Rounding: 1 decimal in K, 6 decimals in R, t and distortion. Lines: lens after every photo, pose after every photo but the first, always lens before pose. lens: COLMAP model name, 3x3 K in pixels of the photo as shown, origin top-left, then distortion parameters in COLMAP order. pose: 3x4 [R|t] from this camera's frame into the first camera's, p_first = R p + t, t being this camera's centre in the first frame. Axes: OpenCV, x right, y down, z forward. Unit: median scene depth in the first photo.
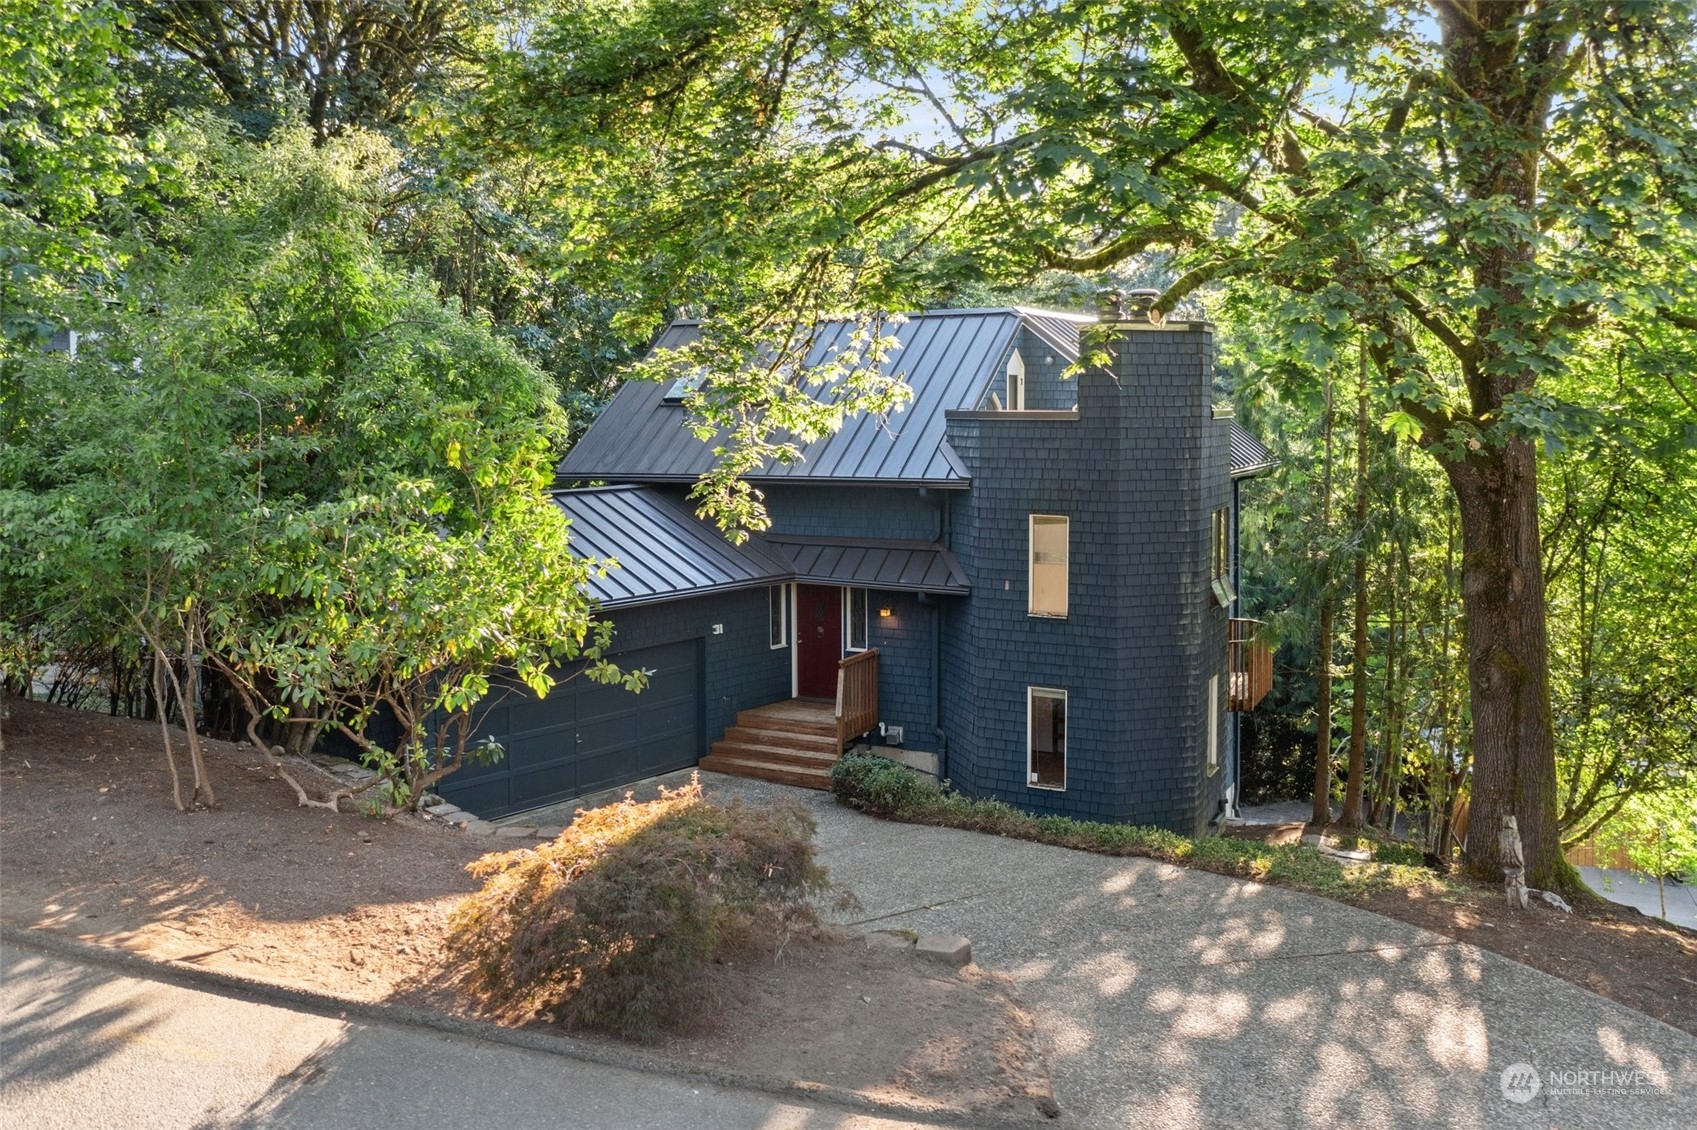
lens RADIAL K [[1350.8, 0, 852.3], [0, 1350.8, 568.0], [0, 0, 1]] dist [-0.064537, -0.000130]
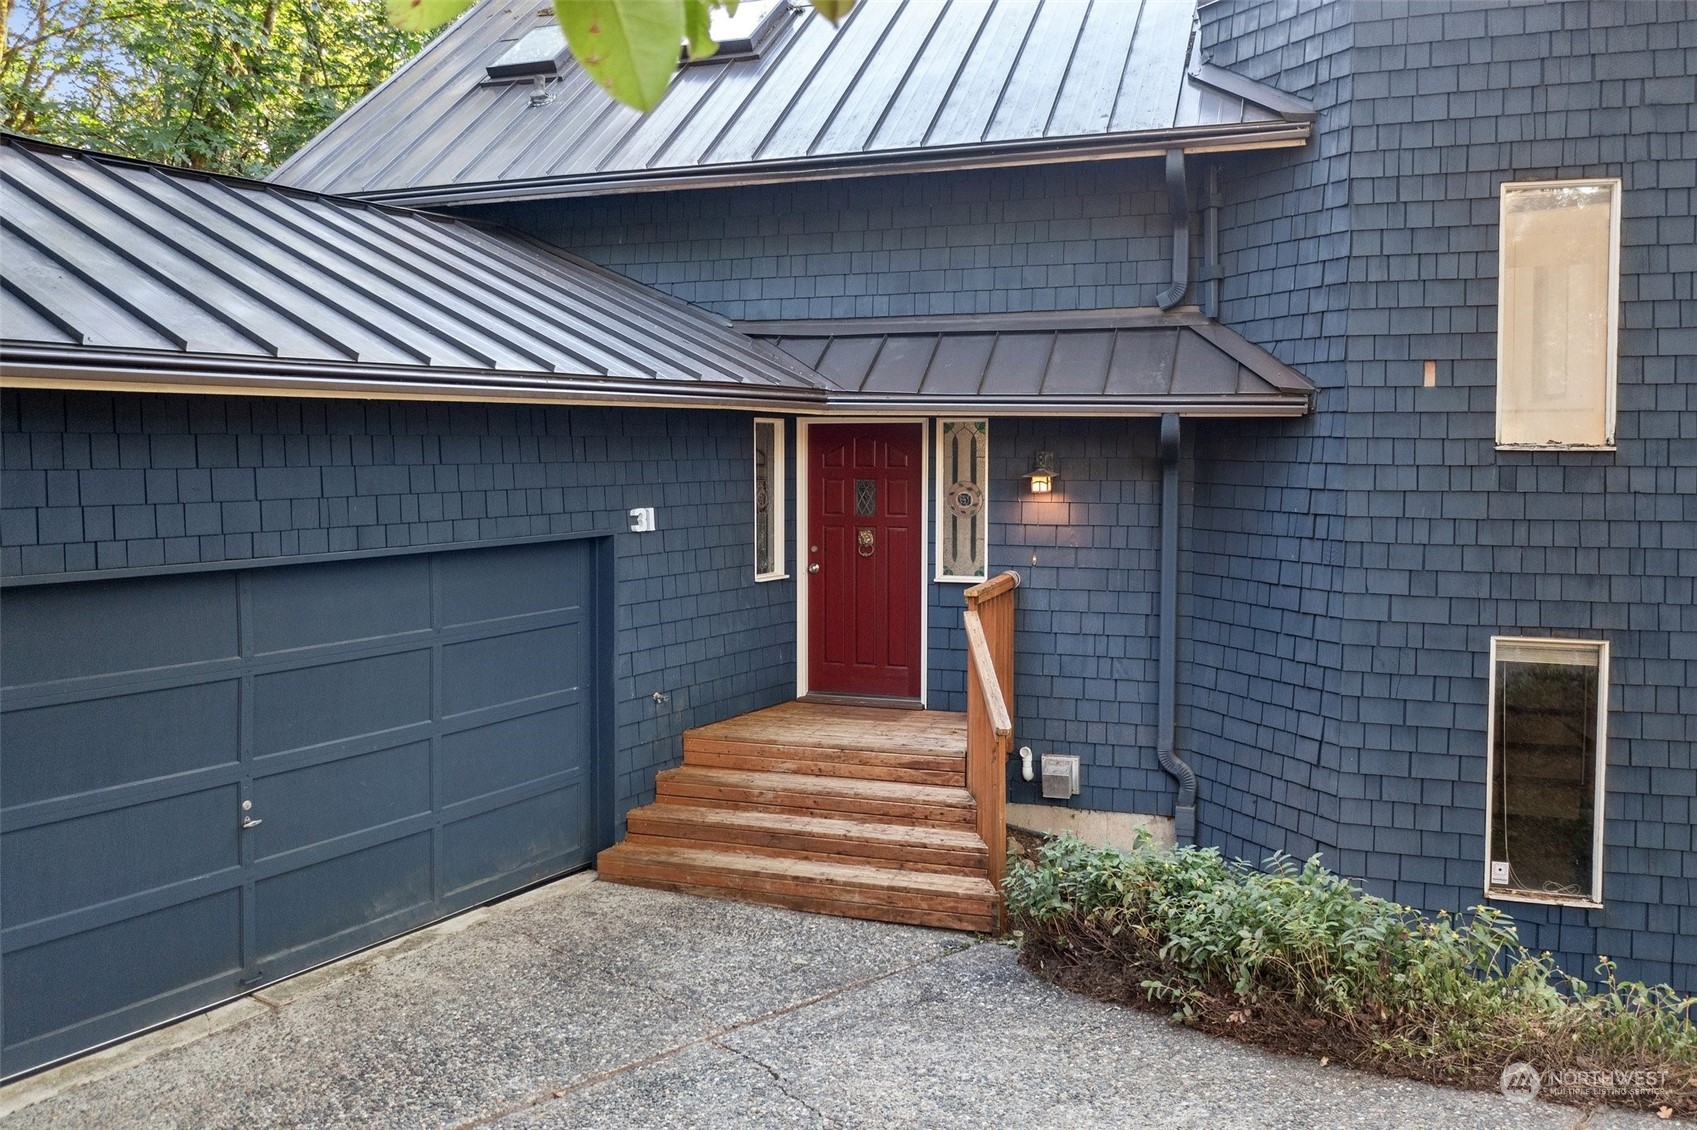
lens RADIAL K [[1350.8, 0, 840.0], [0, 1350.8, 556.7], [0, 0, 1]] dist [-0.064537, -0.000130]
pose [[0.989119, -0.005648, 0.147010, -0.103487], [0.011097, 0.999280, -0.036277, 0.073154], [-0.146700, 0.037513, 0.988469, 0.620350]]
